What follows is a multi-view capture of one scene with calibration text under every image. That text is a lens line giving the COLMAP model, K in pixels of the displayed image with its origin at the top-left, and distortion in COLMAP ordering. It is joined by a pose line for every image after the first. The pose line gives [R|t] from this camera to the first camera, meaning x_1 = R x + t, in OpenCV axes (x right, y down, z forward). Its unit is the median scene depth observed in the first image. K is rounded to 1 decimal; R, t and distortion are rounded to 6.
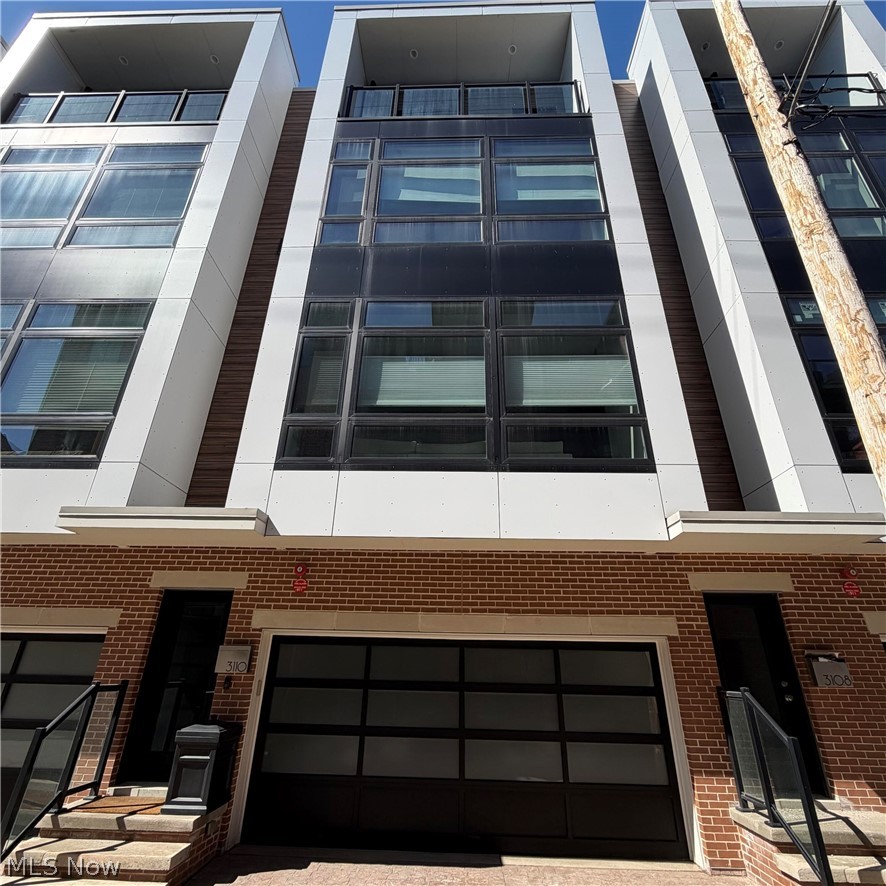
lens RADIAL K [[479.1, 0, 443.0], [0, 479.1, 443.0], [0, 0, 1]] dist [-0.001423, -0.000469]
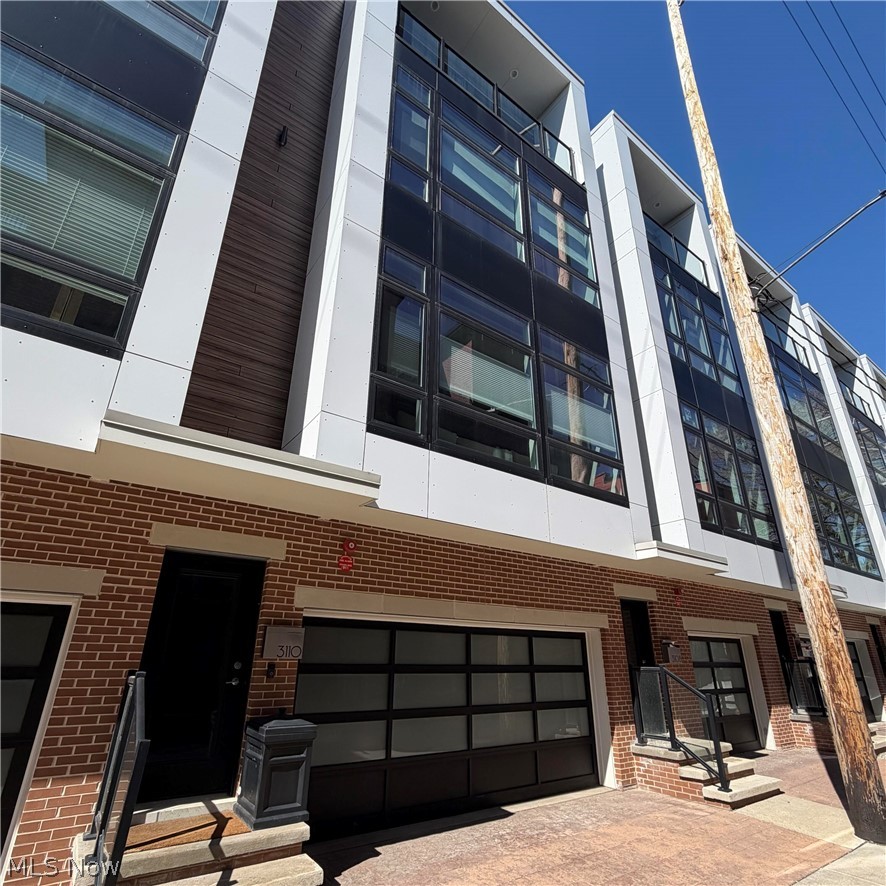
lens RADIAL K [[480.1, 0, 443.0], [0, 480.1, 473.0], [0, 0, 1]] dist [-0.002103, -0.000575]
pose [[0.799802, 0.206364, 0.563676, -0.711264], [-0.251782, 0.967780, 0.002946, 0.090729], [-0.544907, -0.144279, 0.825990, 0.196681]]
